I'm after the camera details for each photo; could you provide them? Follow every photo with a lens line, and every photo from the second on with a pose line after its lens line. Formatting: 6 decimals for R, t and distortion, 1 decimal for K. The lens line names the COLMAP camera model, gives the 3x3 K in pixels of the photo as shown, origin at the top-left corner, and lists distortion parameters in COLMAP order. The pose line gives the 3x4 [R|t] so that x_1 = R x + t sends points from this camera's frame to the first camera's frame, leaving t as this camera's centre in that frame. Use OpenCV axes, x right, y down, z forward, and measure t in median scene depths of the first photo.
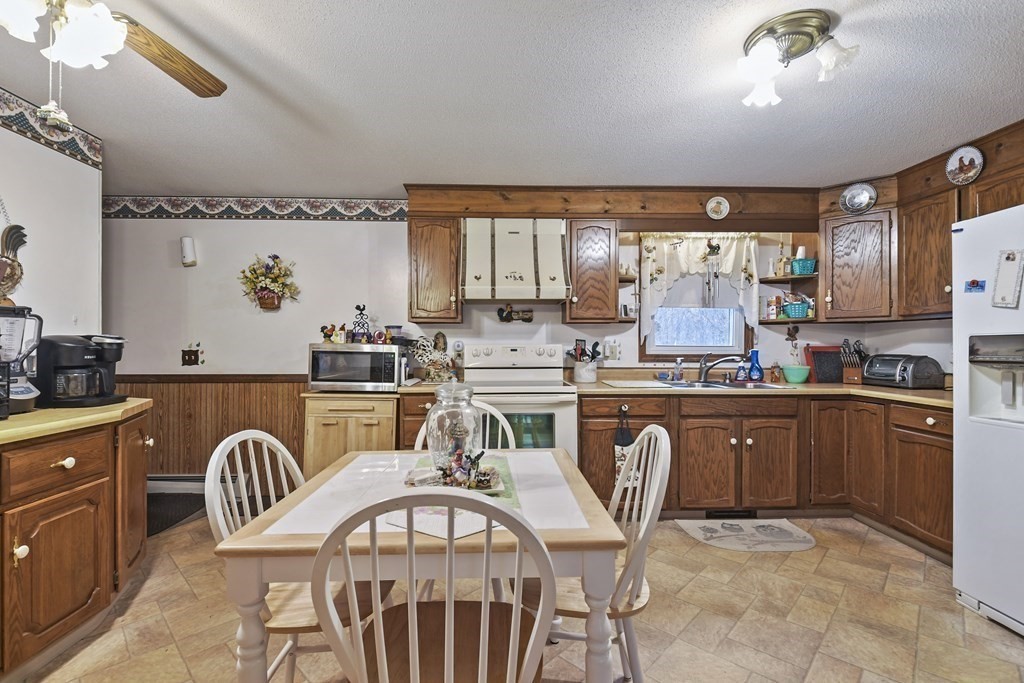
lens RADIAL K [[447.9, 0, 507.3], [0, 447.9, 343.7], [0, 0, 1]] dist [0.018461, -0.013899]
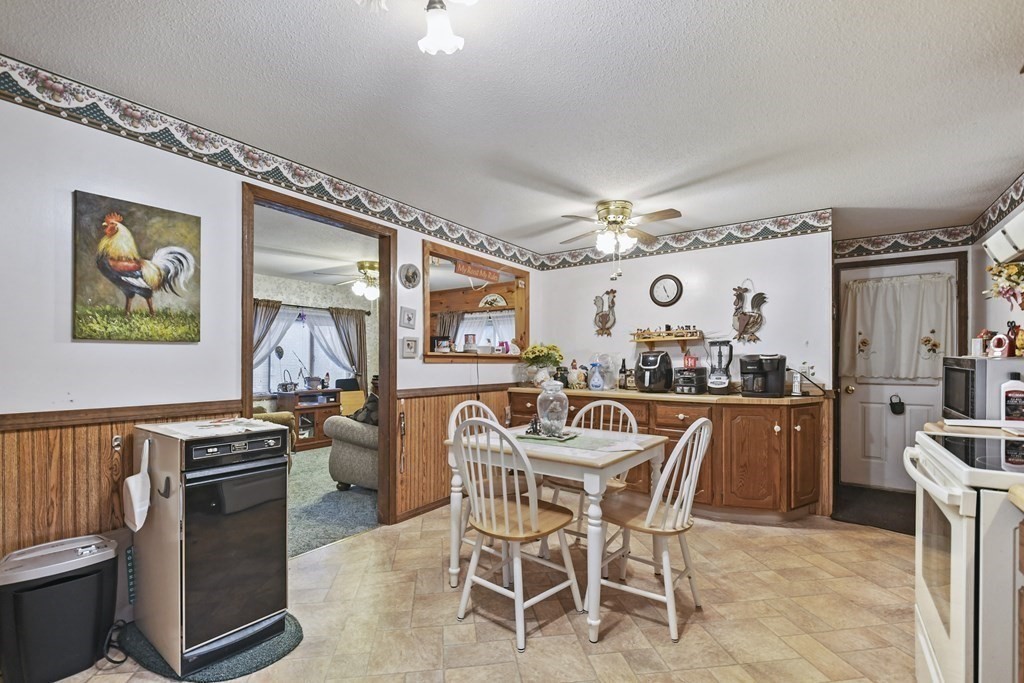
lens RADIAL K [[447.9, 0, 506.4], [0, 447.9, 358.6], [0, 0, 1]] dist [0.018461, -0.013899]
pose [[-0.608453, -0.008112, -0.793549, 0.584437], [0.002423, 0.999924, -0.012079, 0.009023], [0.793586, -0.009272, -0.608387, 0.809657]]
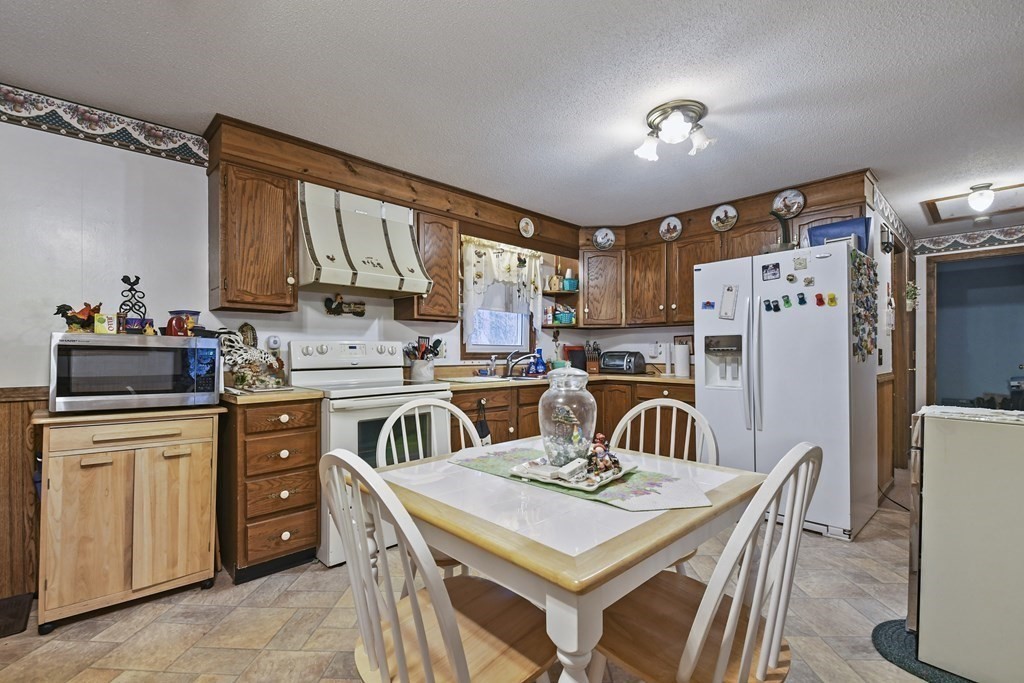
lens RADIAL K [[447.9, 0, 504.1], [0, 447.9, 349.1], [0, 0, 1]] dist [0.018461, -0.013899]
pose [[0.754080, 0.002773, 0.656777, -0.348851], [0.000193, 0.999990, -0.004444, 0.022112], [-0.656783, 0.003478, 0.754072, 0.158165]]
